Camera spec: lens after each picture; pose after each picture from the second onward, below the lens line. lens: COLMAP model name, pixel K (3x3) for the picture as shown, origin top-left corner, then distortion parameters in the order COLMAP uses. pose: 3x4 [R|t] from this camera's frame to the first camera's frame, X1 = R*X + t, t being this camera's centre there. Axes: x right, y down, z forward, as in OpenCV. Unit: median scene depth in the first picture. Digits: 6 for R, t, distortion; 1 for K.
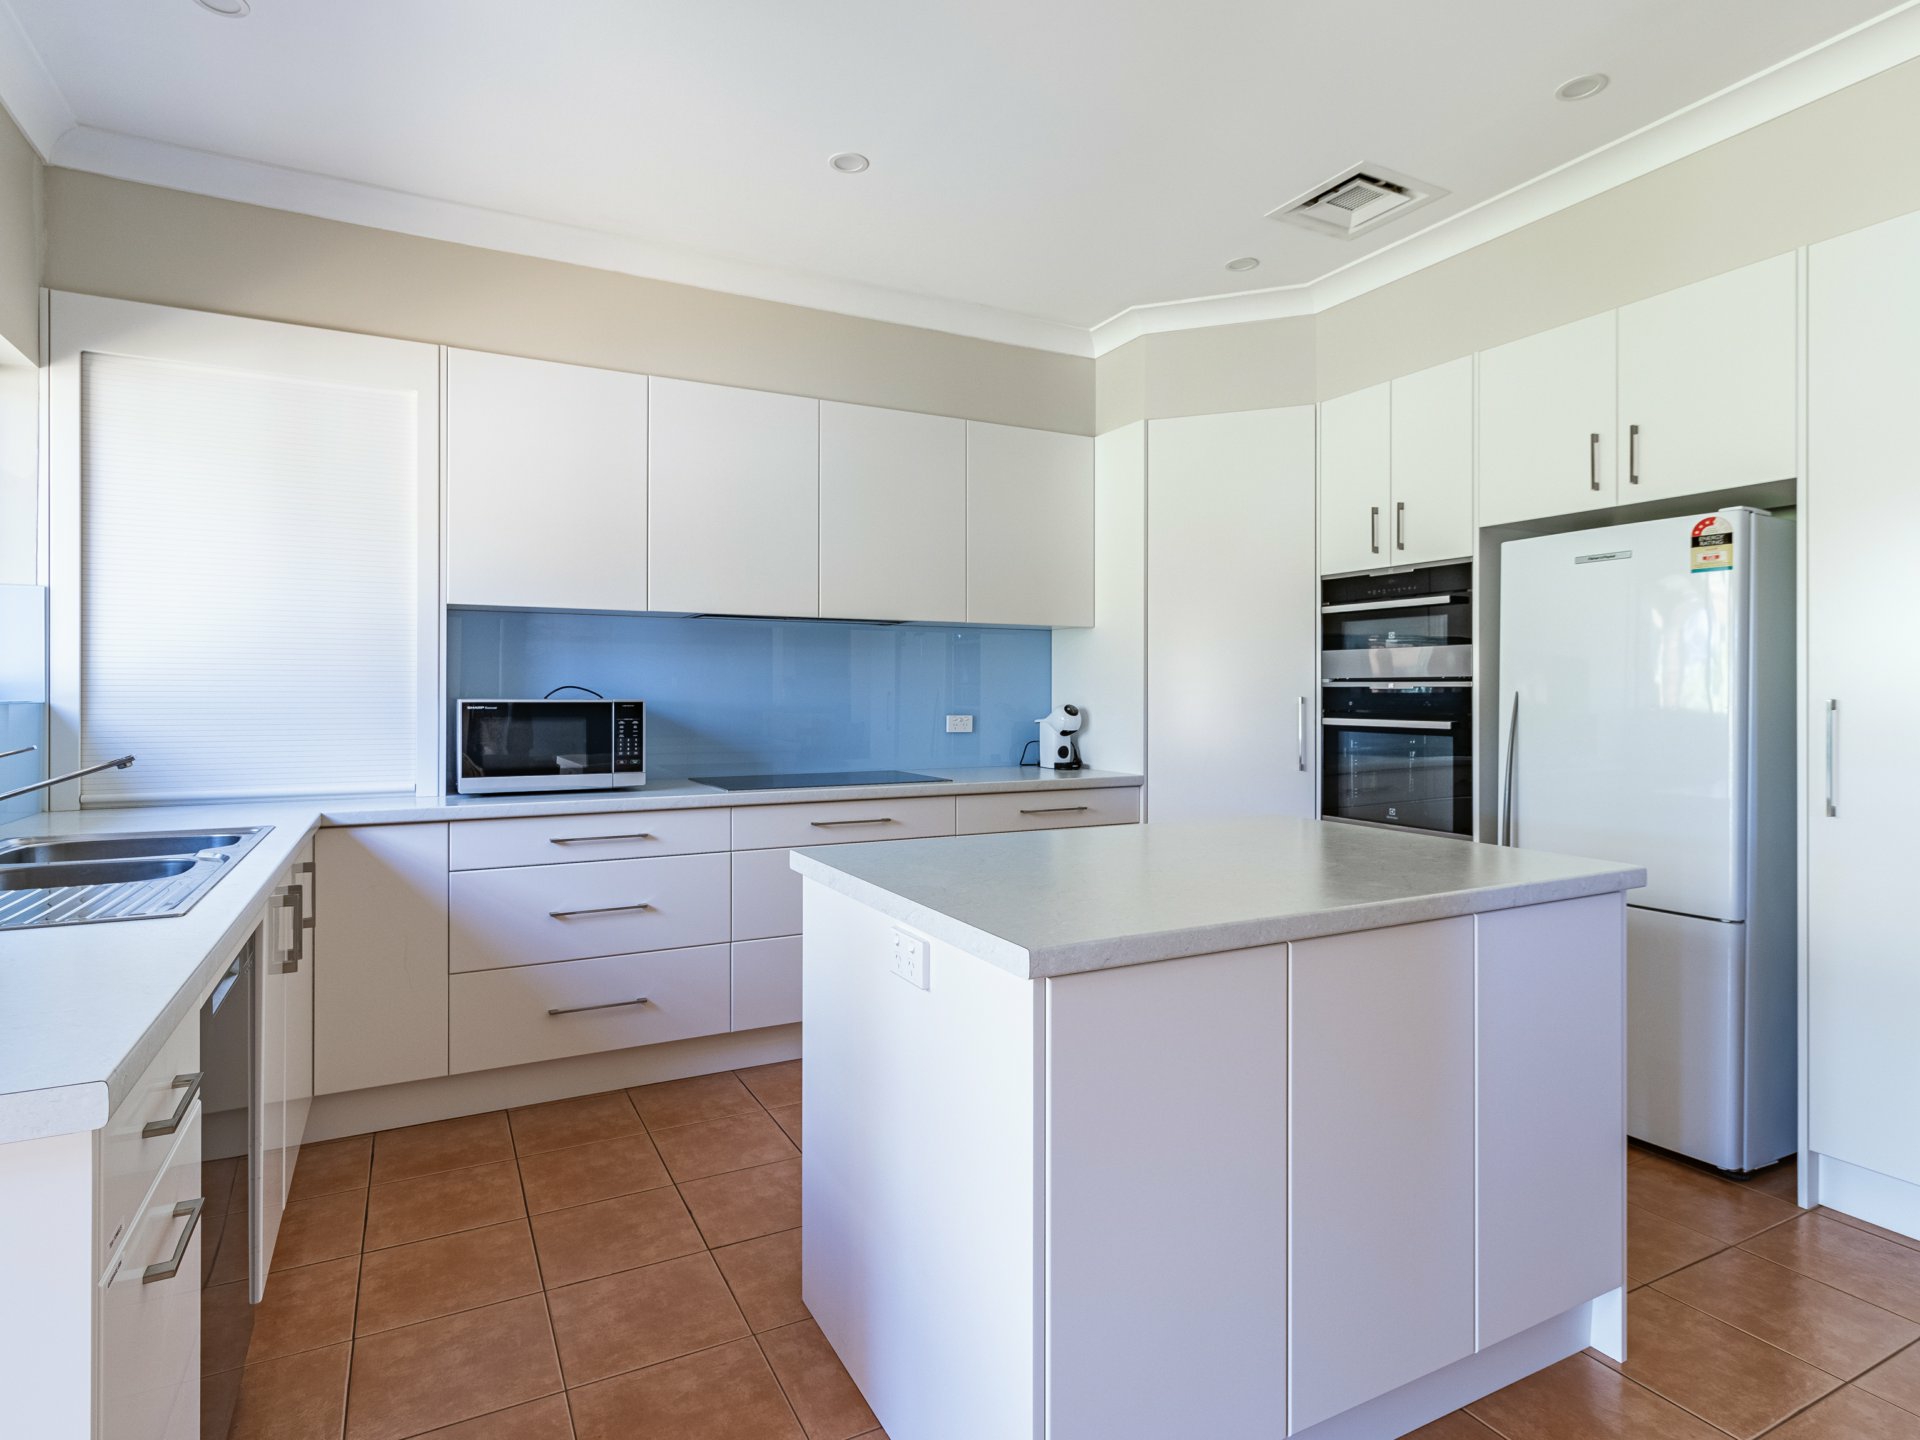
lens RADIAL K [[1032.4, 0, 960.0], [0, 1032.4, 720.0], [0, 0, 1]] dist [0.004760, 0.000986]
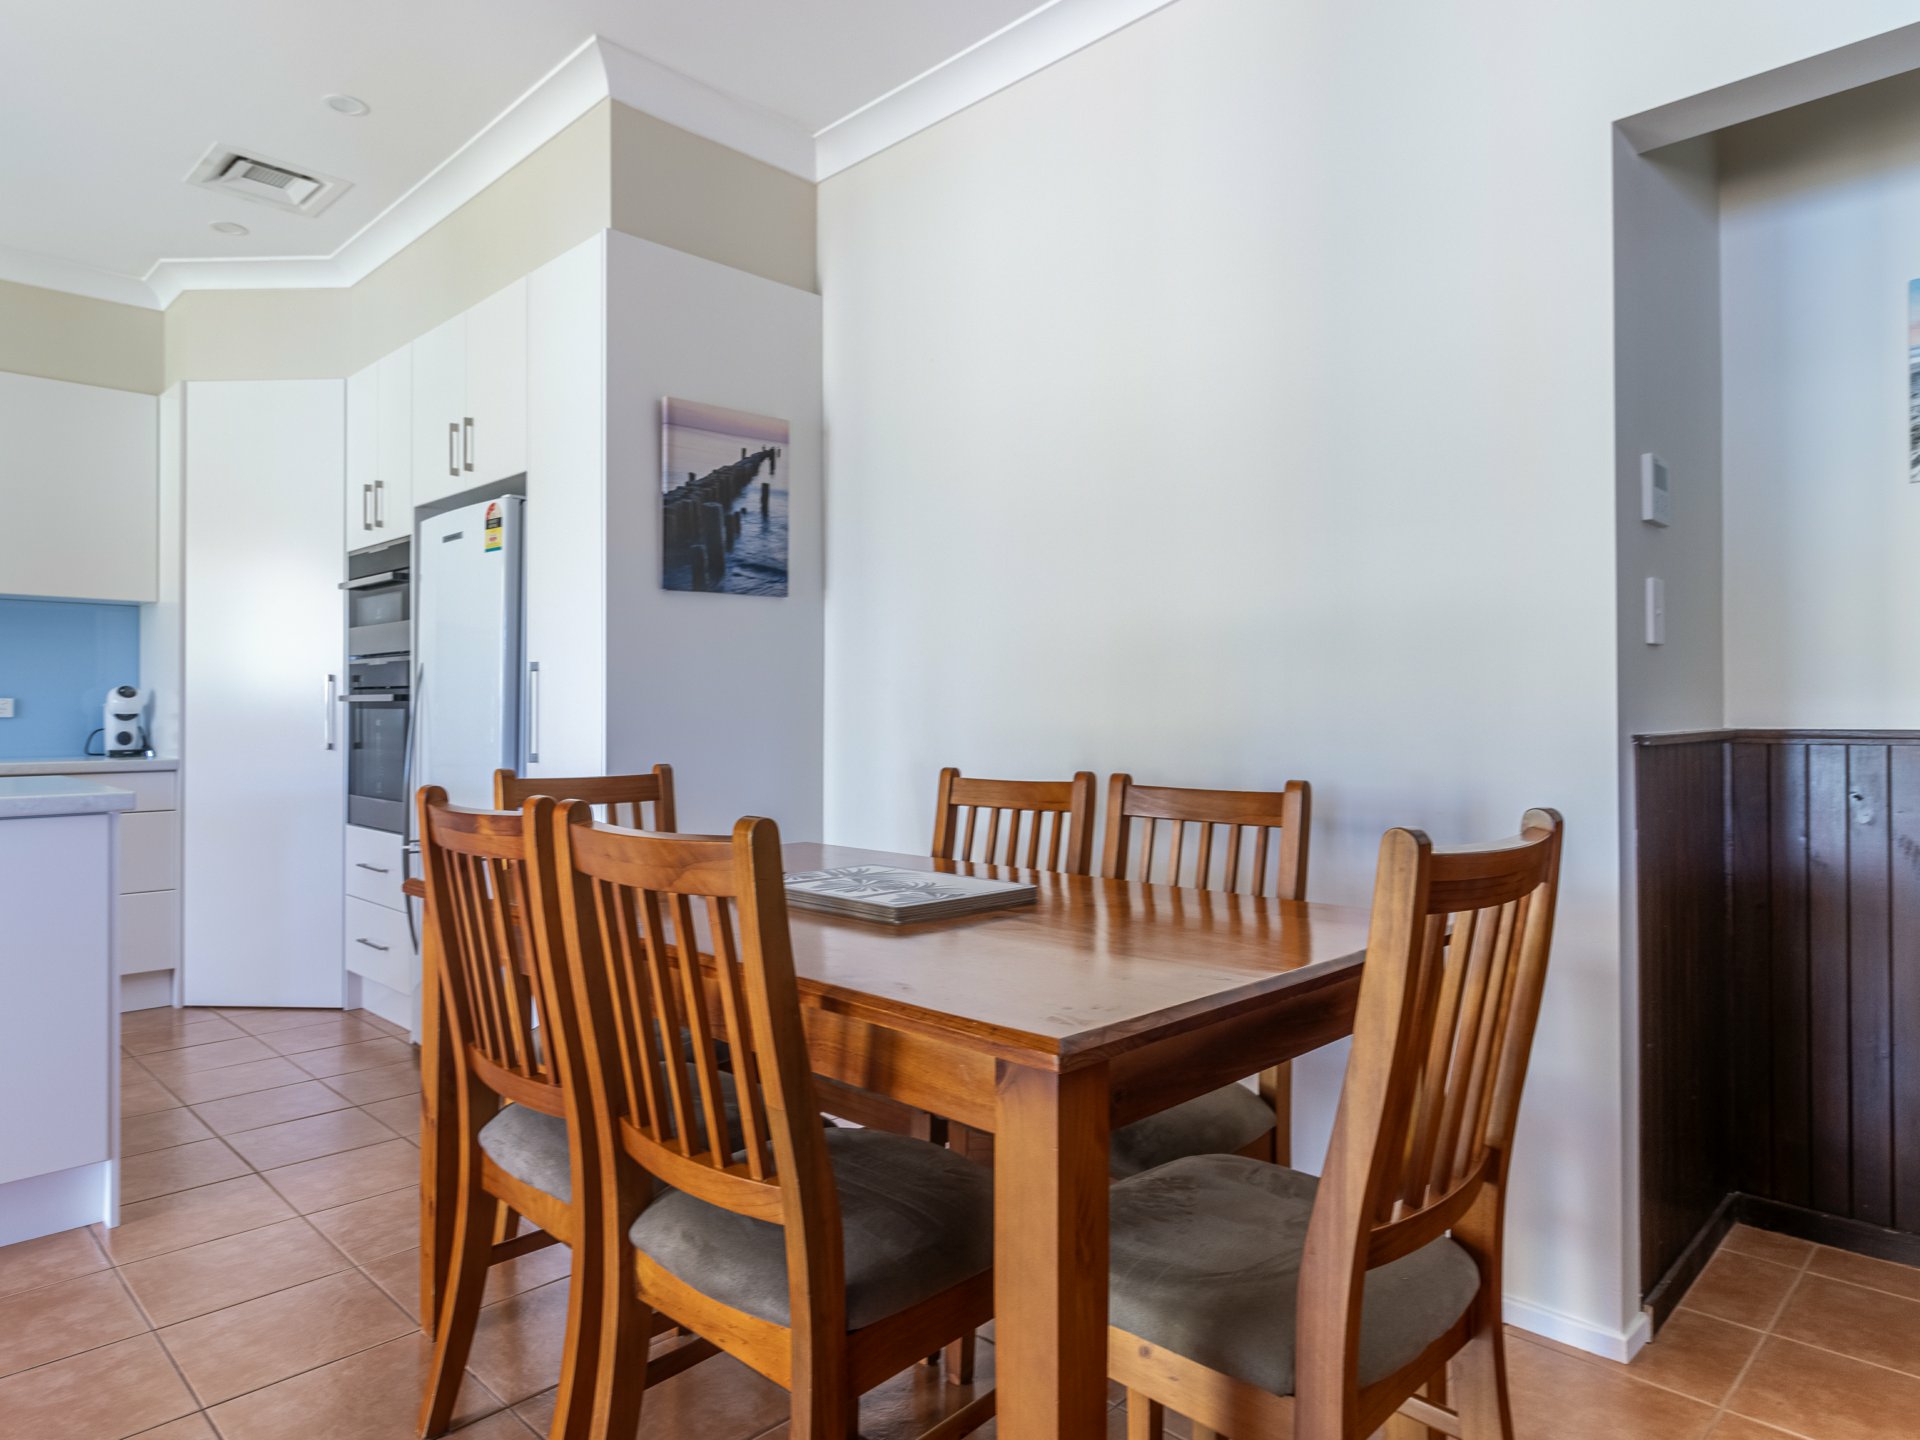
lens RADIAL K [[1214.8, 0, 960.0], [0, 1214.8, 720.0], [0, 0, 1]] dist [0.002159, 0.001534]
pose [[0.952983, 0.000779, 0.303024, 0.556055], [0.005614, 0.999780, -0.020226, 0.047865], [-0.302973, 0.020977, 0.952768, -0.281220]]
